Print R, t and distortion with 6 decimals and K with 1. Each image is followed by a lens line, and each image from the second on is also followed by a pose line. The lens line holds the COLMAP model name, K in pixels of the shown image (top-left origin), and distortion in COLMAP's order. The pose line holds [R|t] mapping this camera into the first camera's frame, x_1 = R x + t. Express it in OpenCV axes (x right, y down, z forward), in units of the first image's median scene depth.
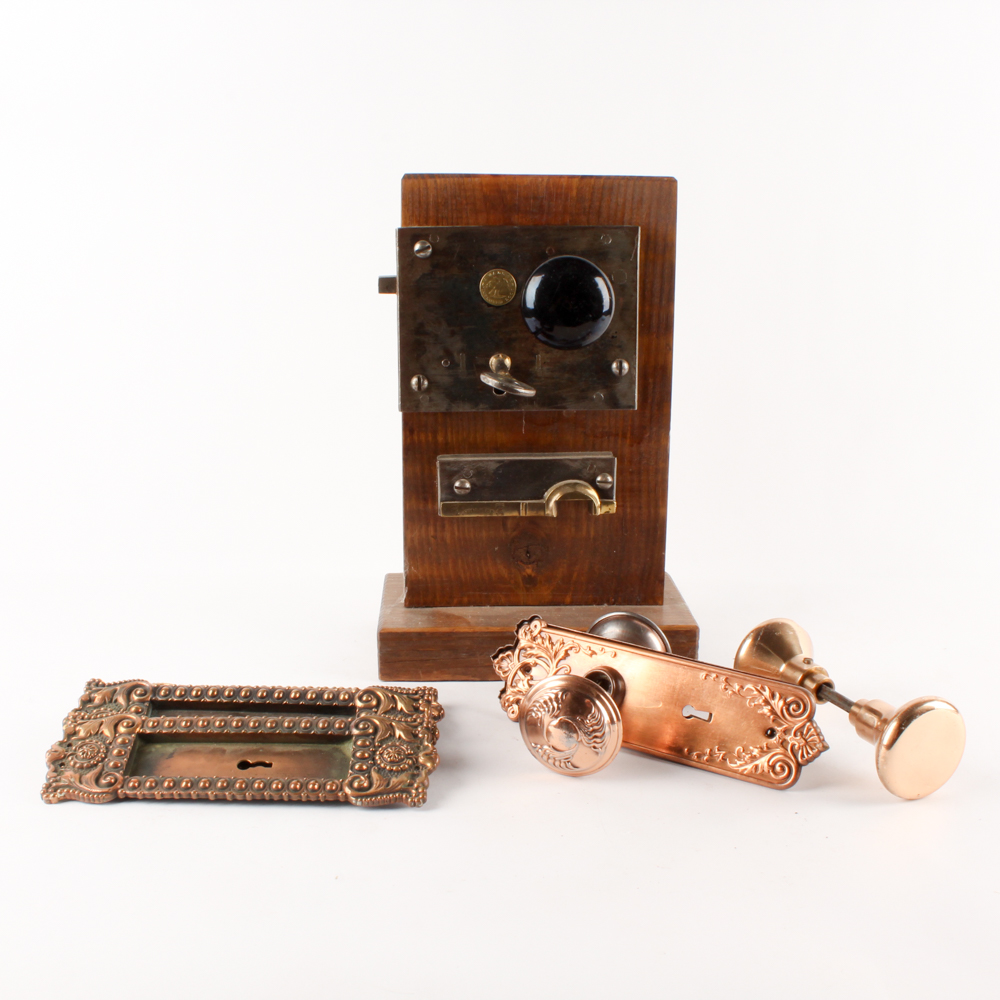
lens RADIAL K [[1251.0, 0, 496.0], [0, 1251.0, 502.9], [0, 0, 1]] dist [-0.191144, 0.000000]
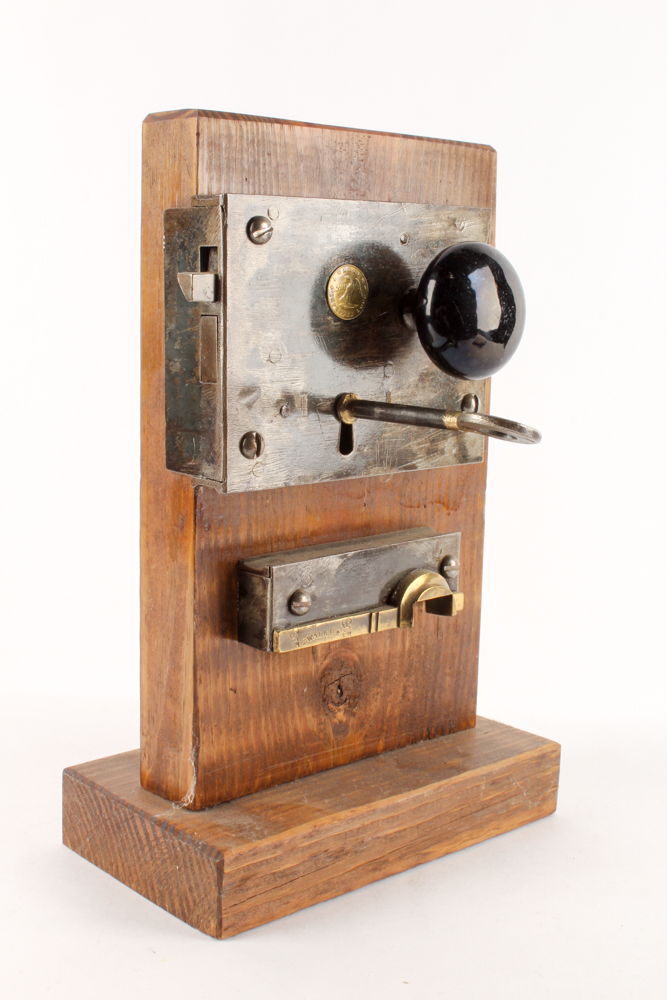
lens RADIAL K [[1382.2, 0, 328.3], [0, 1382.2, 478.9], [0, 0, 1]] dist [-0.100716, 0.000000]
pose [[0.766770, -0.082313, 0.636622, -0.461834], [0.137513, 0.989784, -0.037650, -0.046684], [-0.627019, 0.116413, 0.770256, 0.433104]]
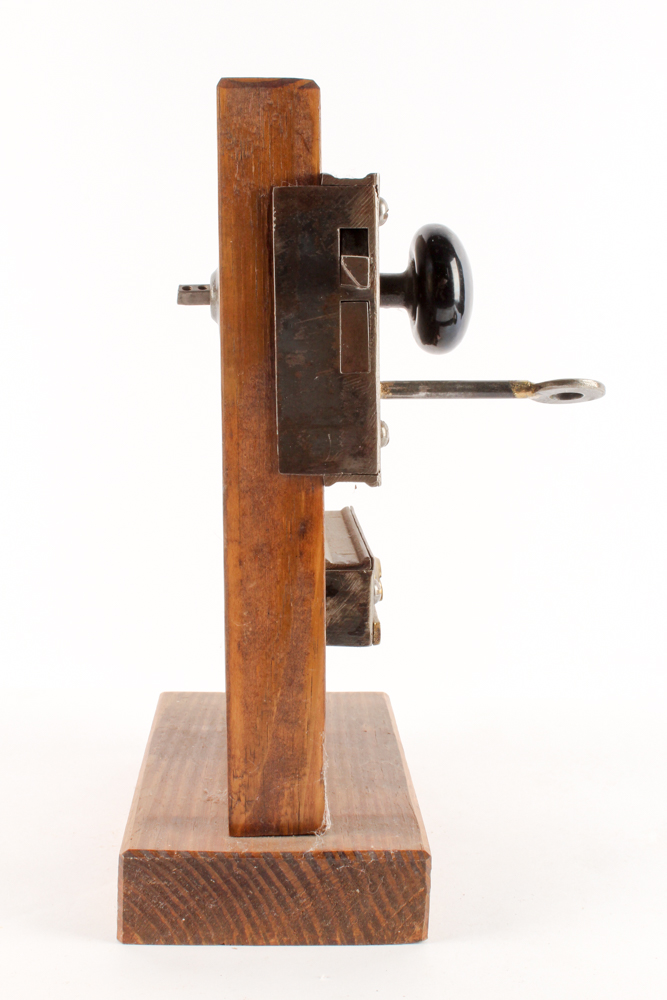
lens RADIAL K [[1382.2, 0, 312.7], [0, 1382.2, 463.5], [0, 0, 1]] dist [-0.100716, 0.000000]
pose [[-0.003764, -0.141485, 0.989933, -0.707561], [0.243149, 0.960101, 0.138145, -0.177331], [-0.969982, 0.241221, 0.030788, 0.985583]]
